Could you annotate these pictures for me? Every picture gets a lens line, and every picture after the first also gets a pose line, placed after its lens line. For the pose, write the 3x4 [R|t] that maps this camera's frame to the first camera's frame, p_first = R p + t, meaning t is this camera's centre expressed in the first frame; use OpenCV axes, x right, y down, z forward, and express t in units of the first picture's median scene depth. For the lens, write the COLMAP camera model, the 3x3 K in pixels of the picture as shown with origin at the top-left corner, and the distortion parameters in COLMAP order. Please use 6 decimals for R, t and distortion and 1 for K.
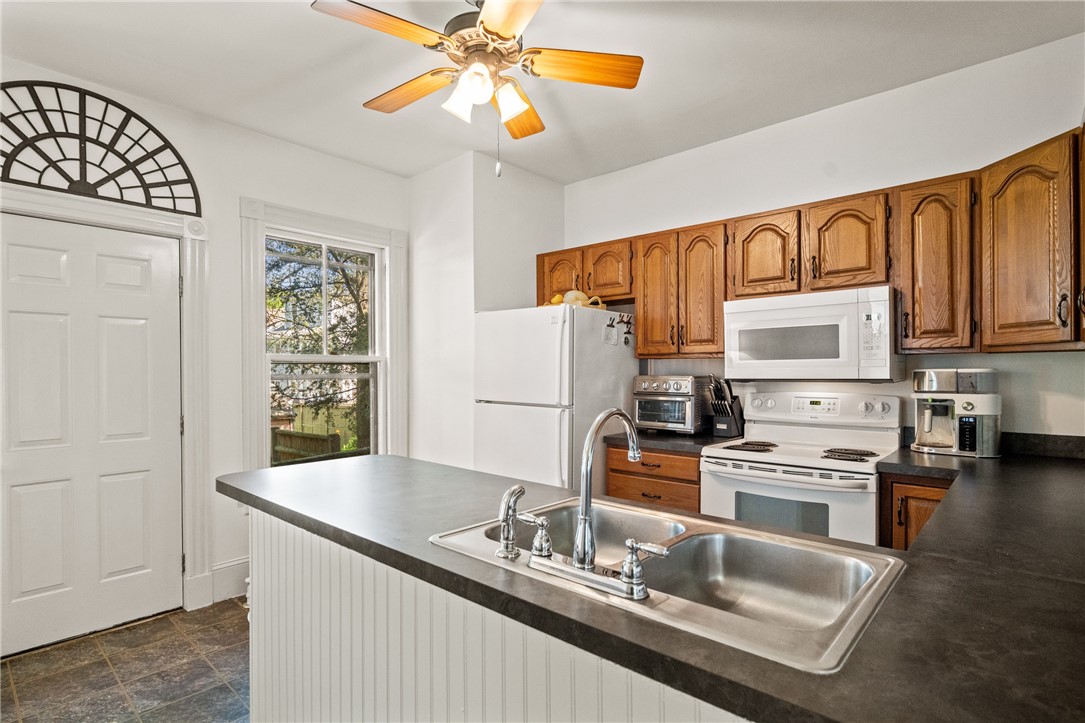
lens RADIAL K [[542.8, 0, 545.5], [0, 542.8, 369.4], [0, 0, 1]] dist [-0.001485, -0.001197]
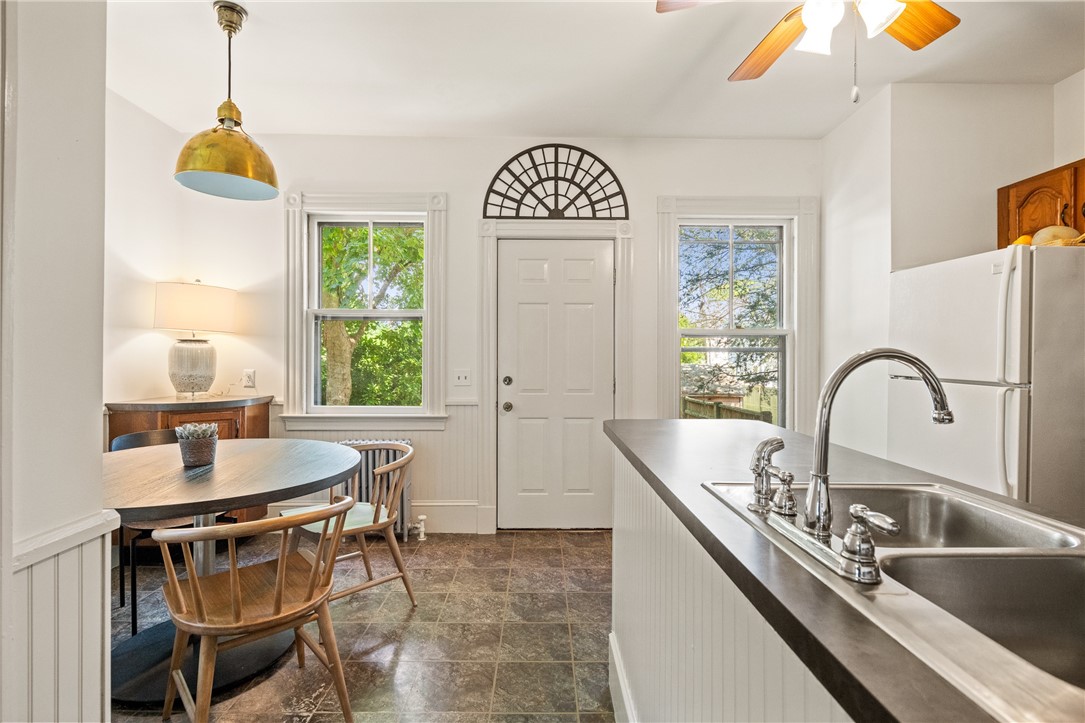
lens RADIAL K [[524.9, 0, 545.6], [0, 524.9, 354.8], [0, 0, 1]] dist [0.001043, -0.001294]
pose [[0.674458, 0.003841, -0.738303, 0.136783], [-0.005598, 0.999984, 0.000088, 0.032603], [0.738292, 0.004074, 0.674469, 0.052766]]
